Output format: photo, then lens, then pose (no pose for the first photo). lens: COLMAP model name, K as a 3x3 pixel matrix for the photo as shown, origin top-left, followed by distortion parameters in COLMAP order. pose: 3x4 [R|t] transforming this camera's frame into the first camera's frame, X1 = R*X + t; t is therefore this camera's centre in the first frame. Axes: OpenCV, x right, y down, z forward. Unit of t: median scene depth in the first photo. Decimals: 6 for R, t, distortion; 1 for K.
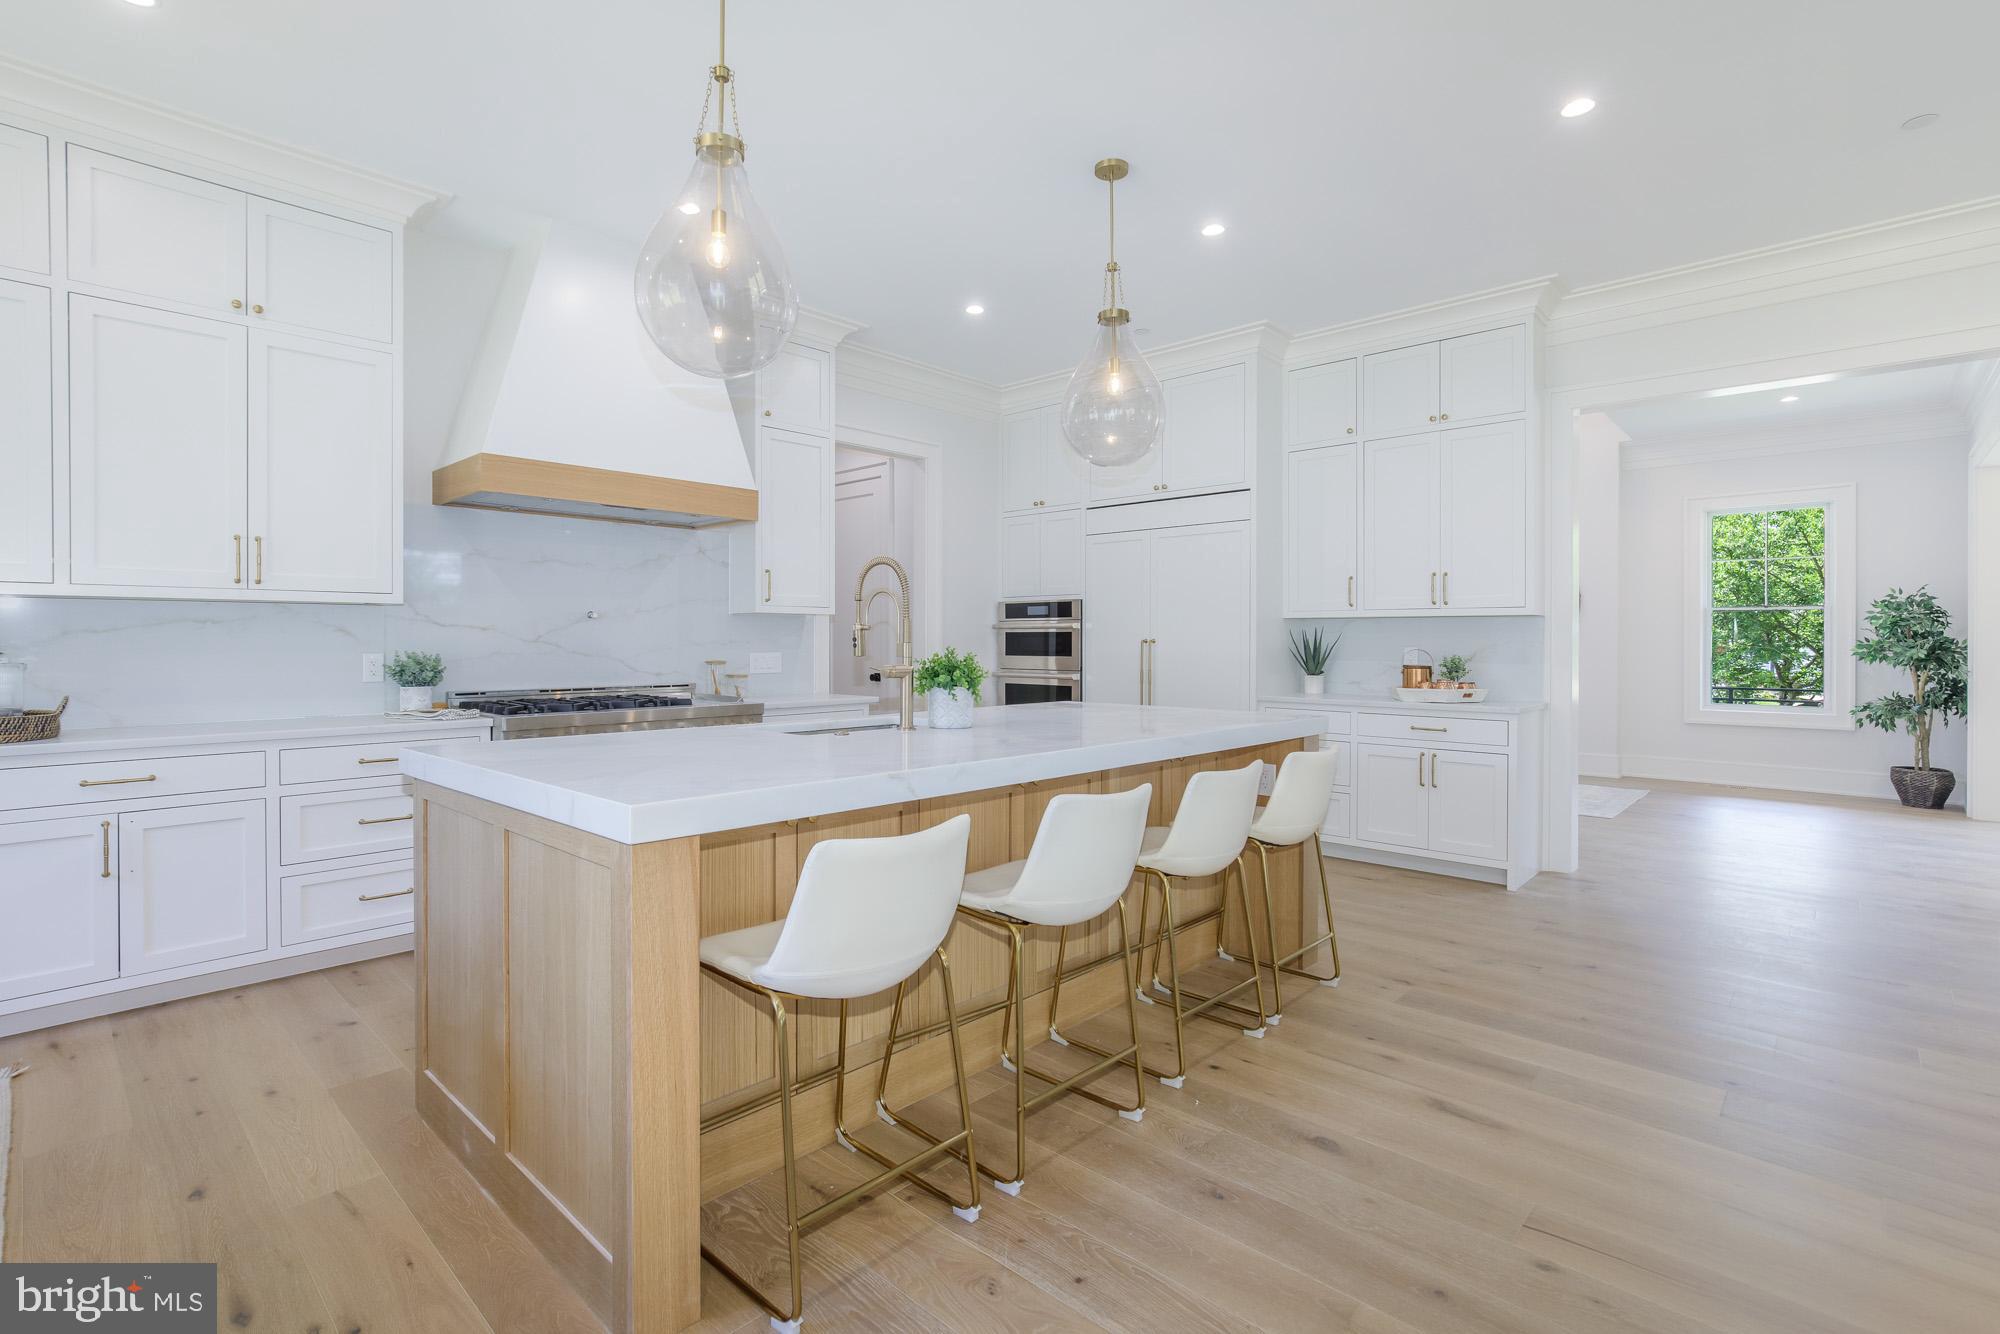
lens RADIAL K [[930.2, 0, 986.5], [0, 930.2, 651.2], [0, 0, 1]] dist [-0.007731, 0.004192]
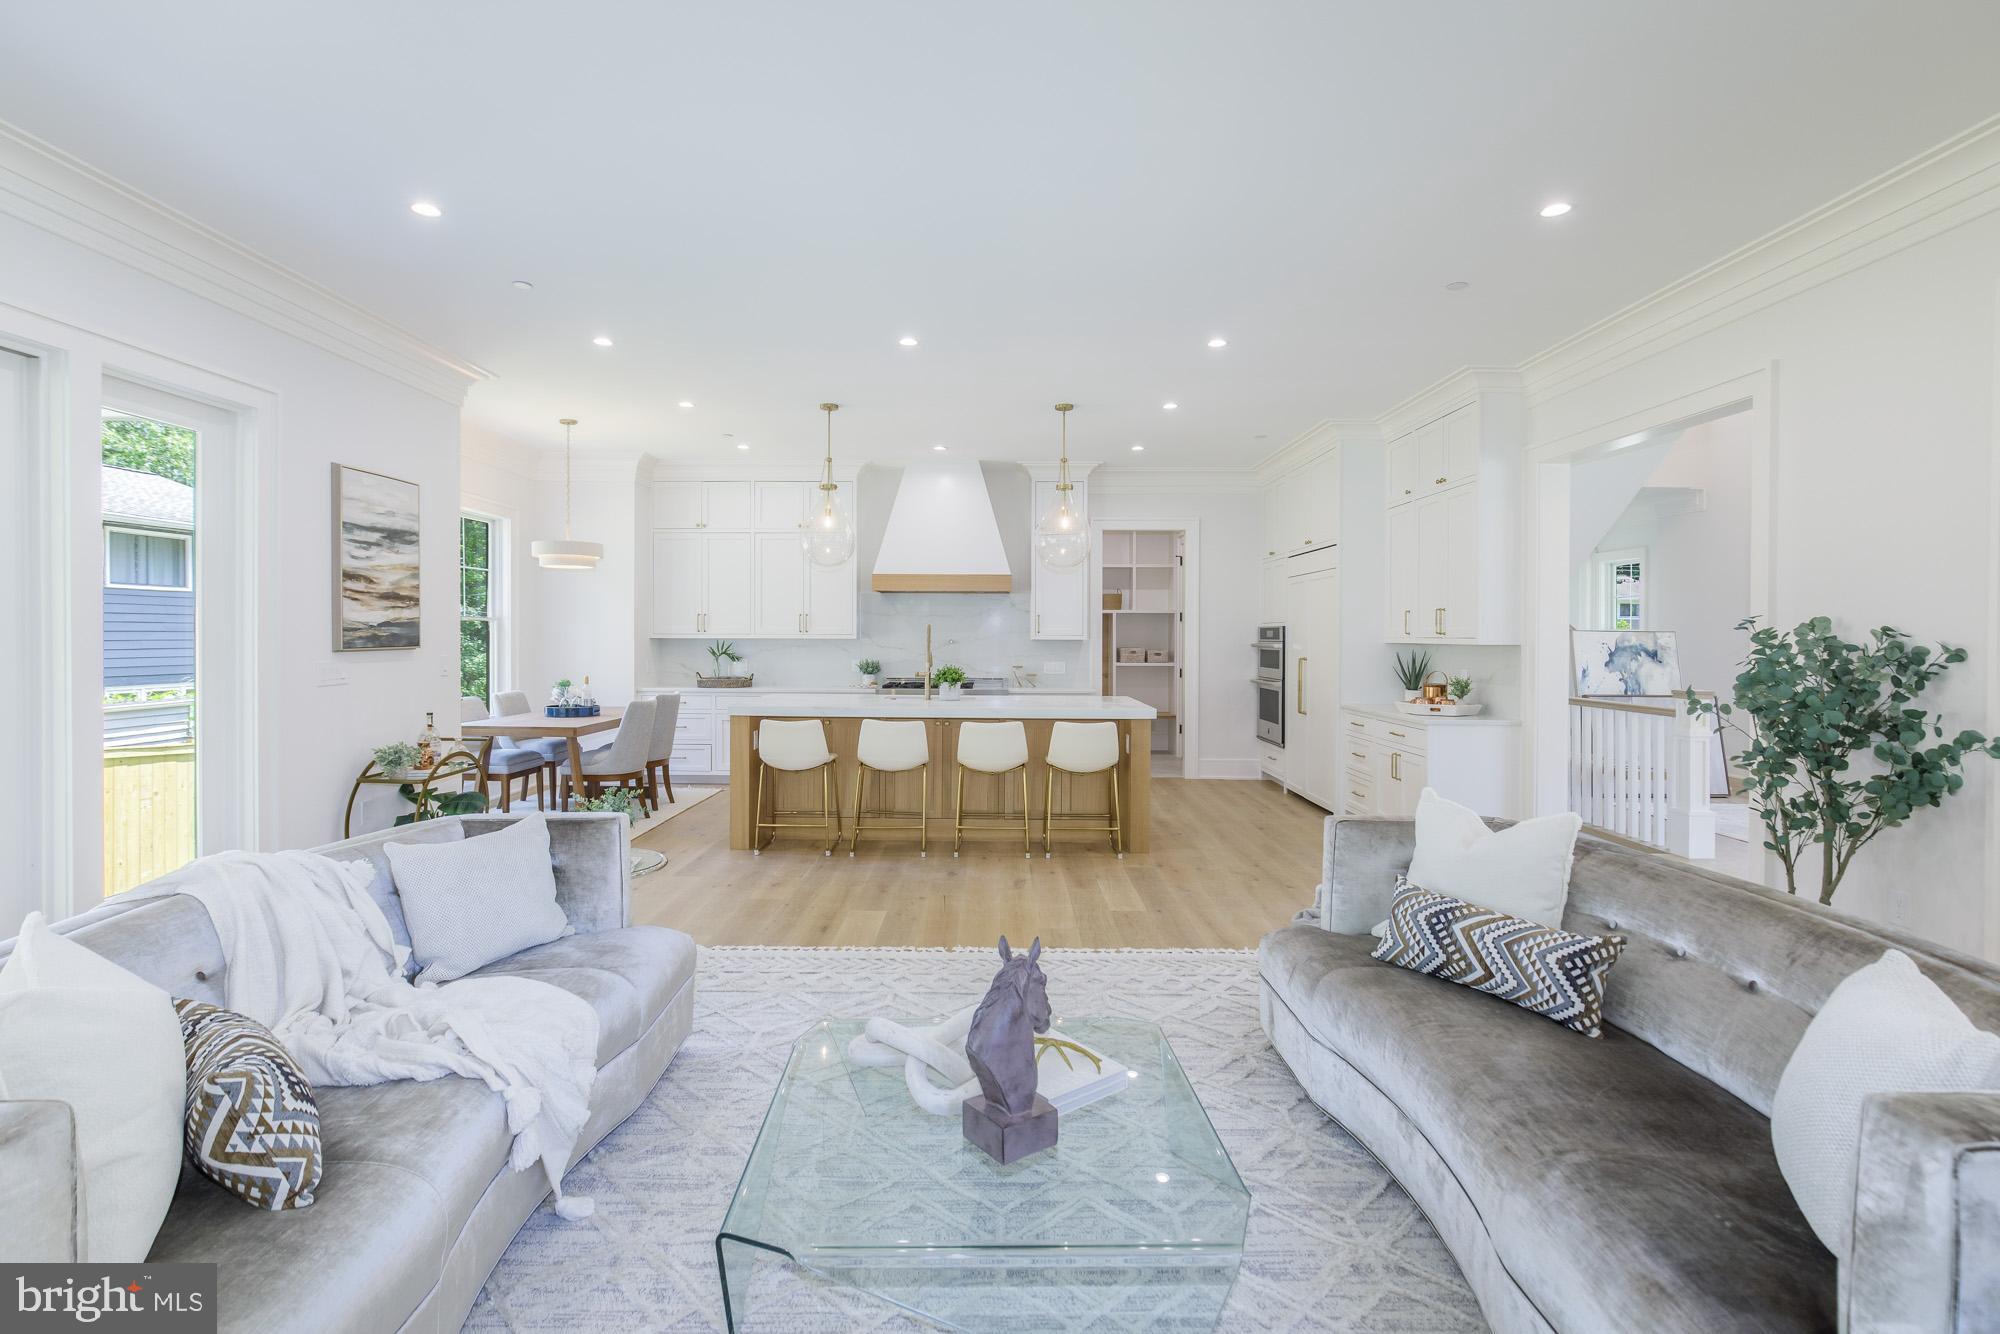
lens RADIAL K [[930.2, 0, 984.6], [0, 930.2, 646.6], [0, 0, 1]] dist [-0.007731, 0.004192]
pose [[0.677813, 0.010764, -0.735156, 1.223463], [-0.012499, 0.999917, 0.003117, -0.039914], [0.735129, 0.007076, 0.677891, -0.328494]]
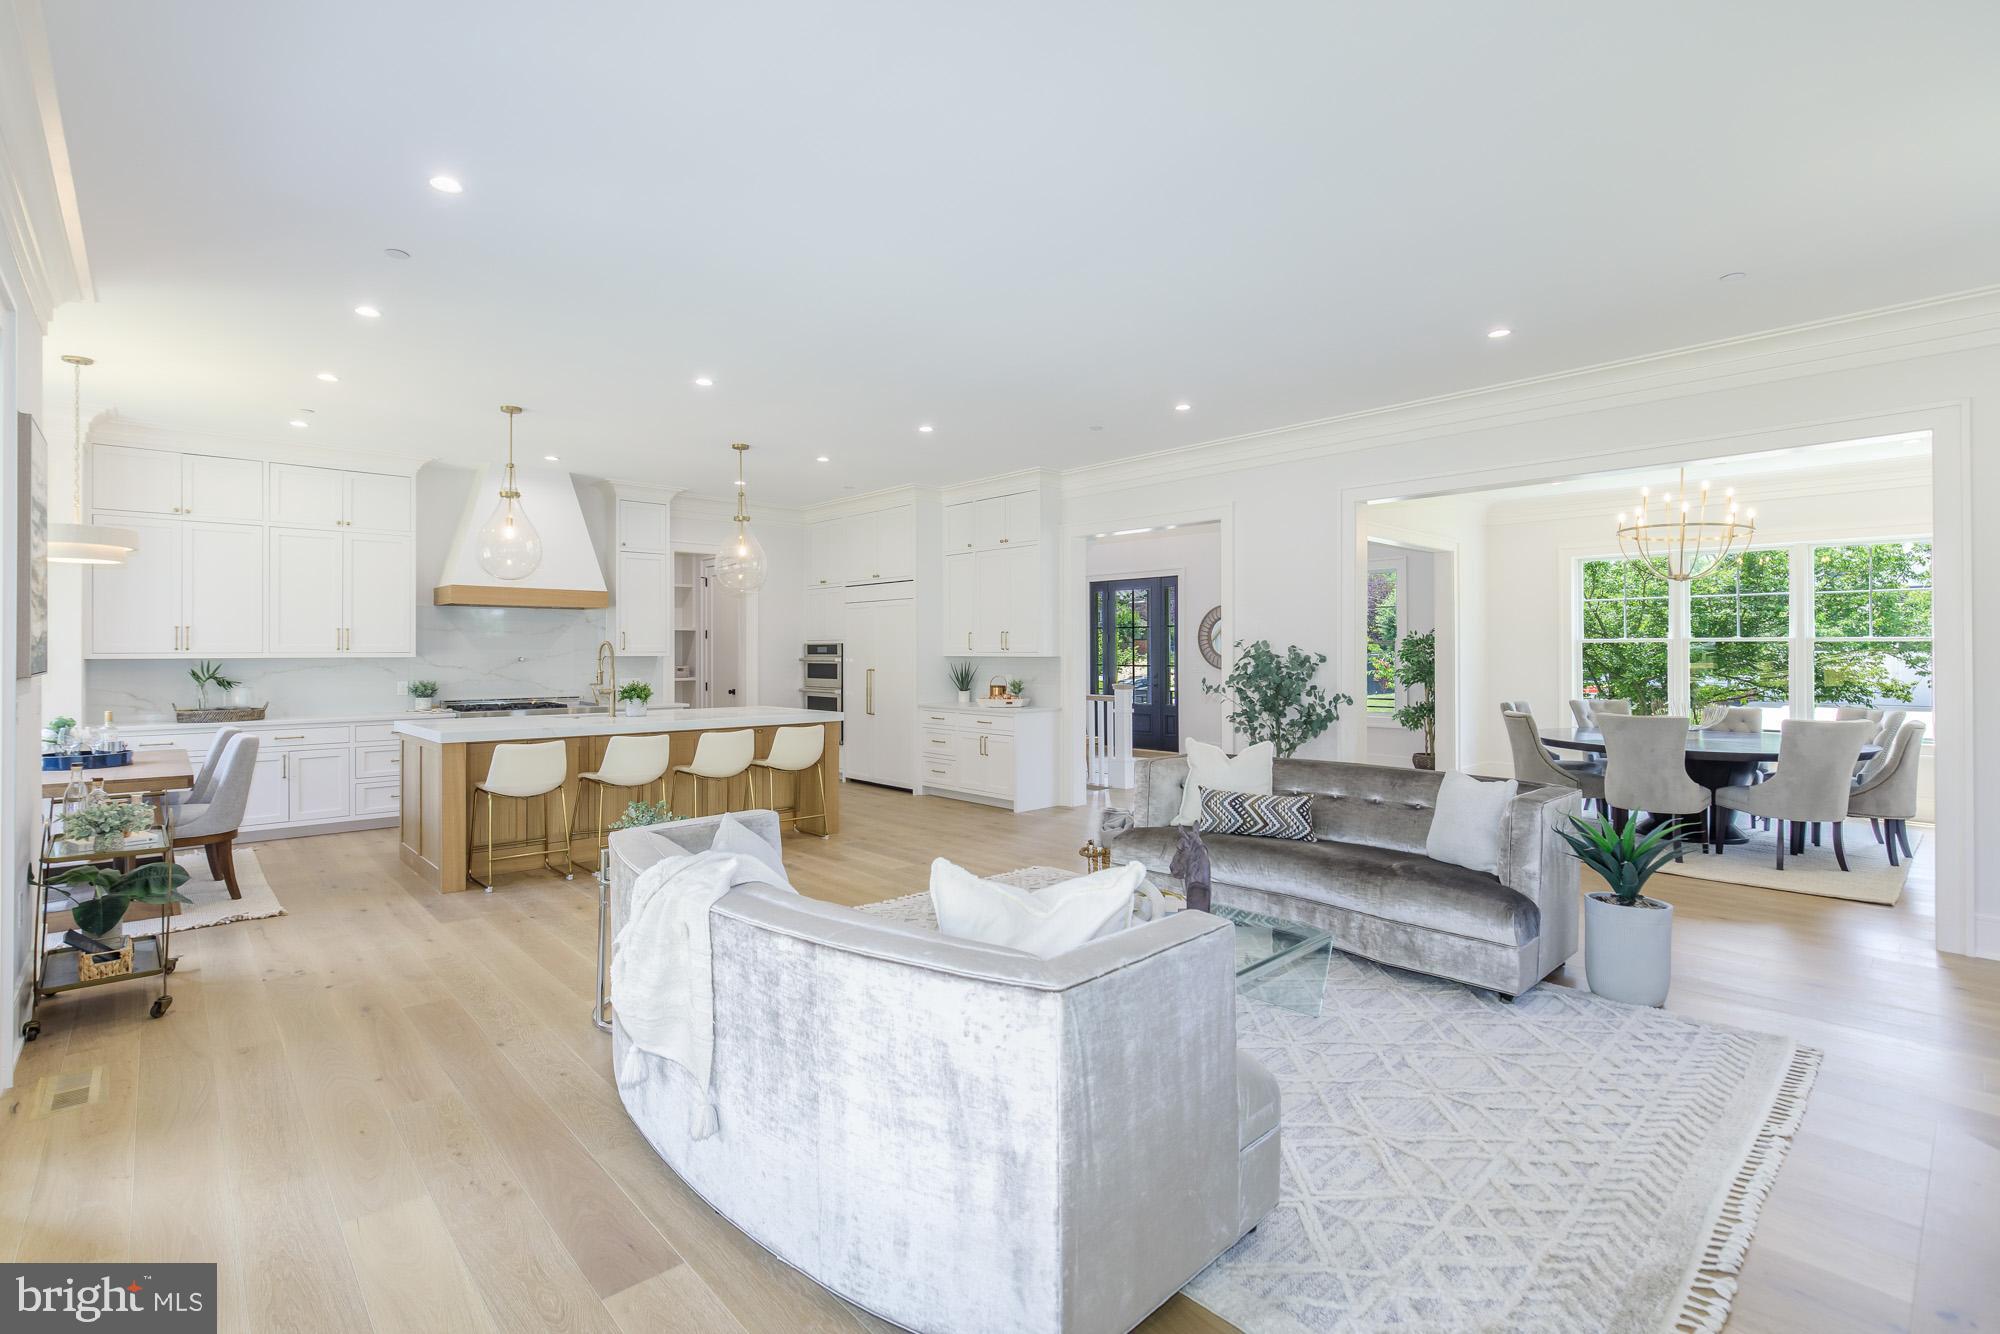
lens RADIAL K [[930.2, 0, 993.3], [0, 930.2, 650.3], [0, 0, 1]] dist [-0.007731, 0.004192]
pose [[0.997723, -0.002413, -0.067402, 0.728589], [0.001545, 0.999915, -0.012924, -0.035286], [0.067428, 0.012790, 0.997642, -0.891916]]
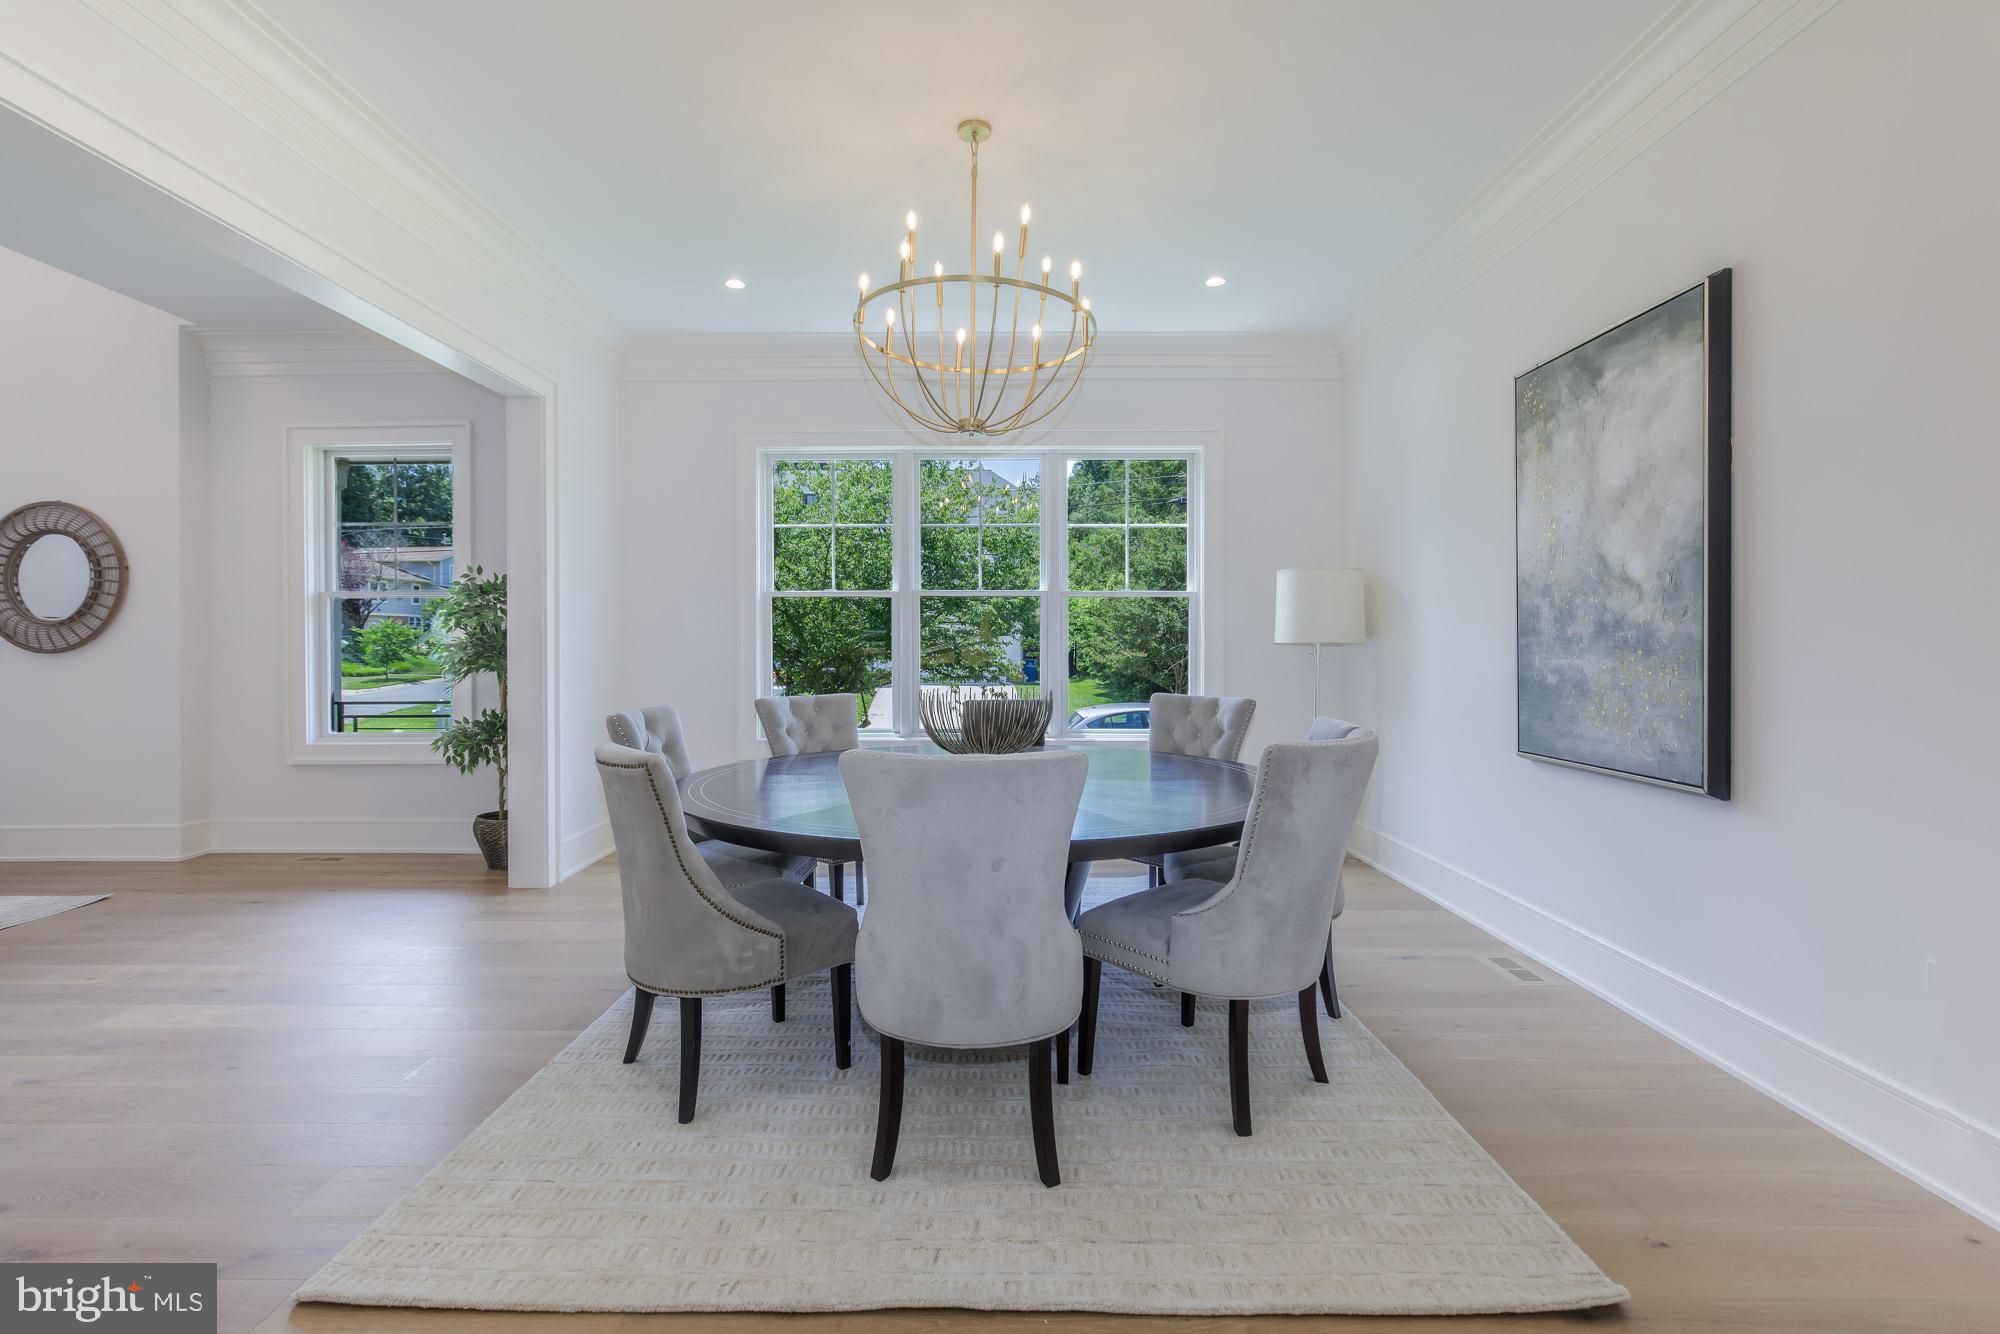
lens RADIAL K [[930.2, 0, 998.1], [0, 930.2, 638.7], [0, 0, 1]] dist [-0.007731, 0.004192]
pose [[0.732118, 0.000518, 0.681178, 1.390856], [0.009942, 0.999885, -0.011445, 0.000612], [-0.681106, 0.015151, 0.732028, 0.370128]]
